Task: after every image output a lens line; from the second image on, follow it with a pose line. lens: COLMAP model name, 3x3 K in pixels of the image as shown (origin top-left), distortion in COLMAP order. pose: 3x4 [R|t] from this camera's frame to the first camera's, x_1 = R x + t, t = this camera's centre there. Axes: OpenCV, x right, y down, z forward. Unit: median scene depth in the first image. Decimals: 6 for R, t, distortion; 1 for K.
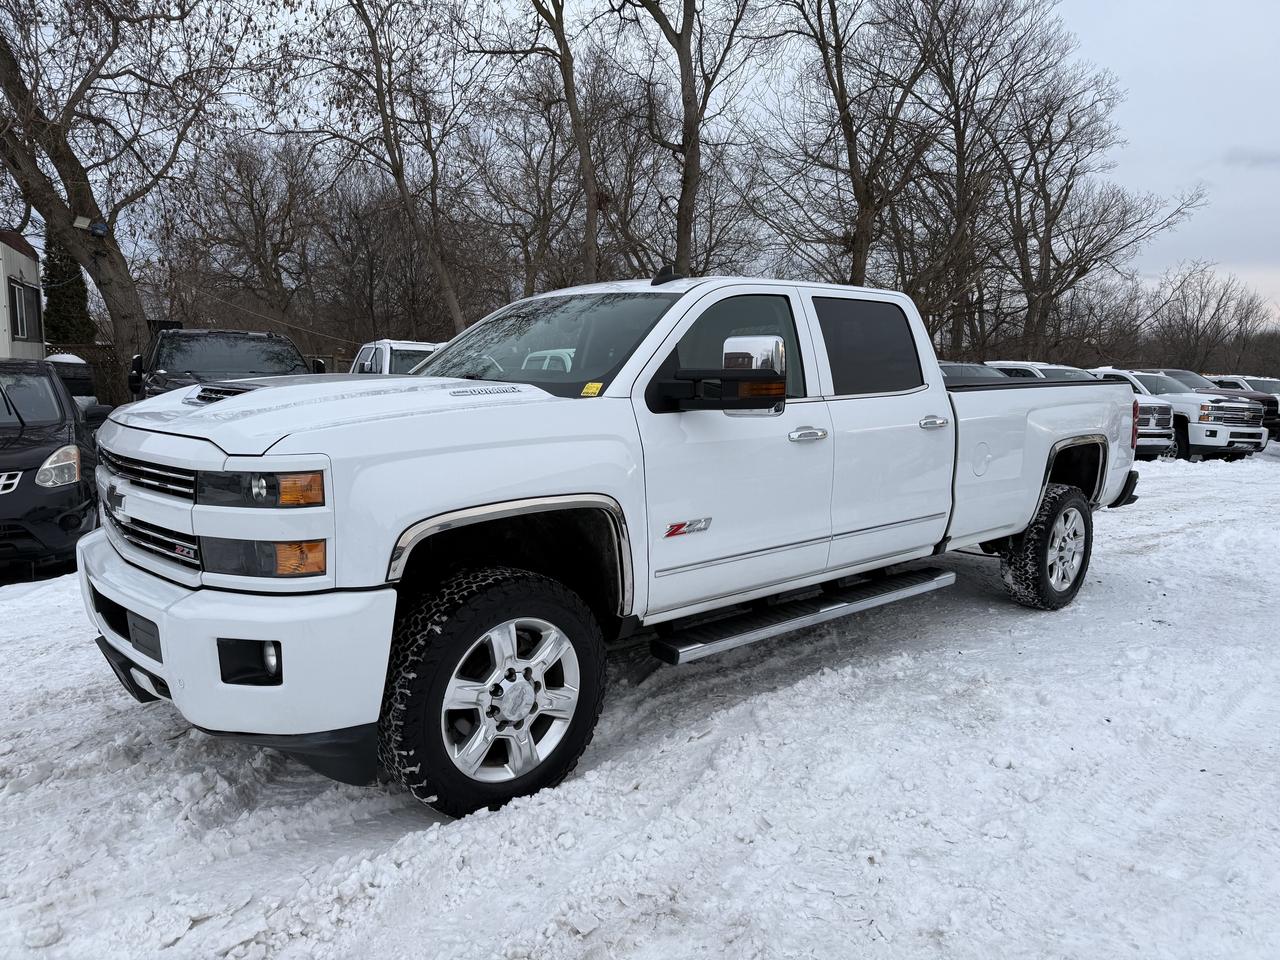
lens RADIAL K [[913.4, 0, 641.8], [0, 913.4, 472.8], [0, 0, 1]] dist [0.065701, -0.079999]
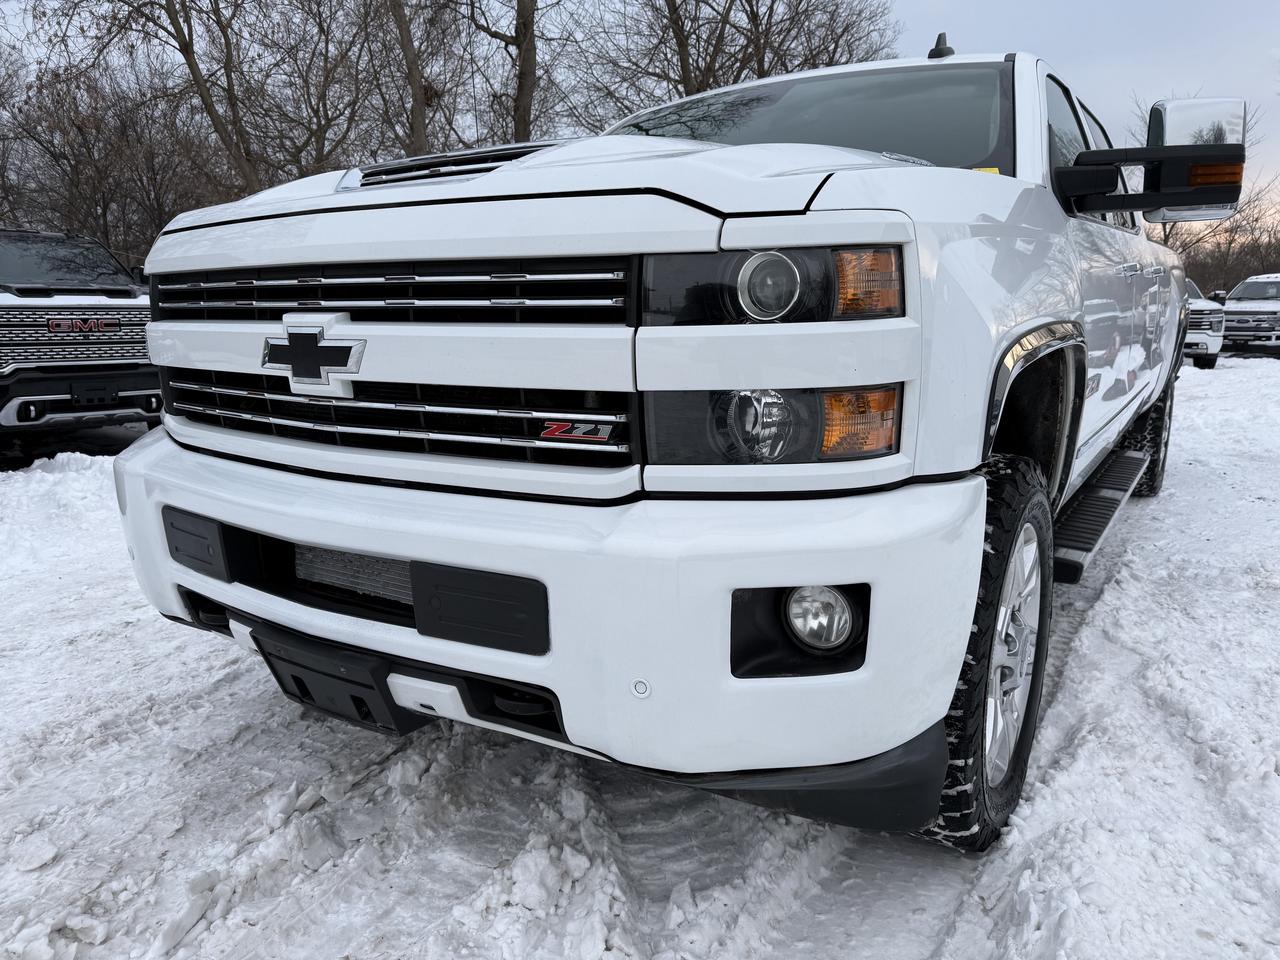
lens RADIAL K [[913.4, 0, 641.8], [0, 913.4, 472.8], [0, 0, 1]] dist [0.065701, -0.079999]
pose [[0.966523, -0.068979, 0.247134, -0.484407], [0.053417, 0.996176, 0.069136, 0.062067], [-0.250958, -0.053620, 0.966512, 0.422889]]
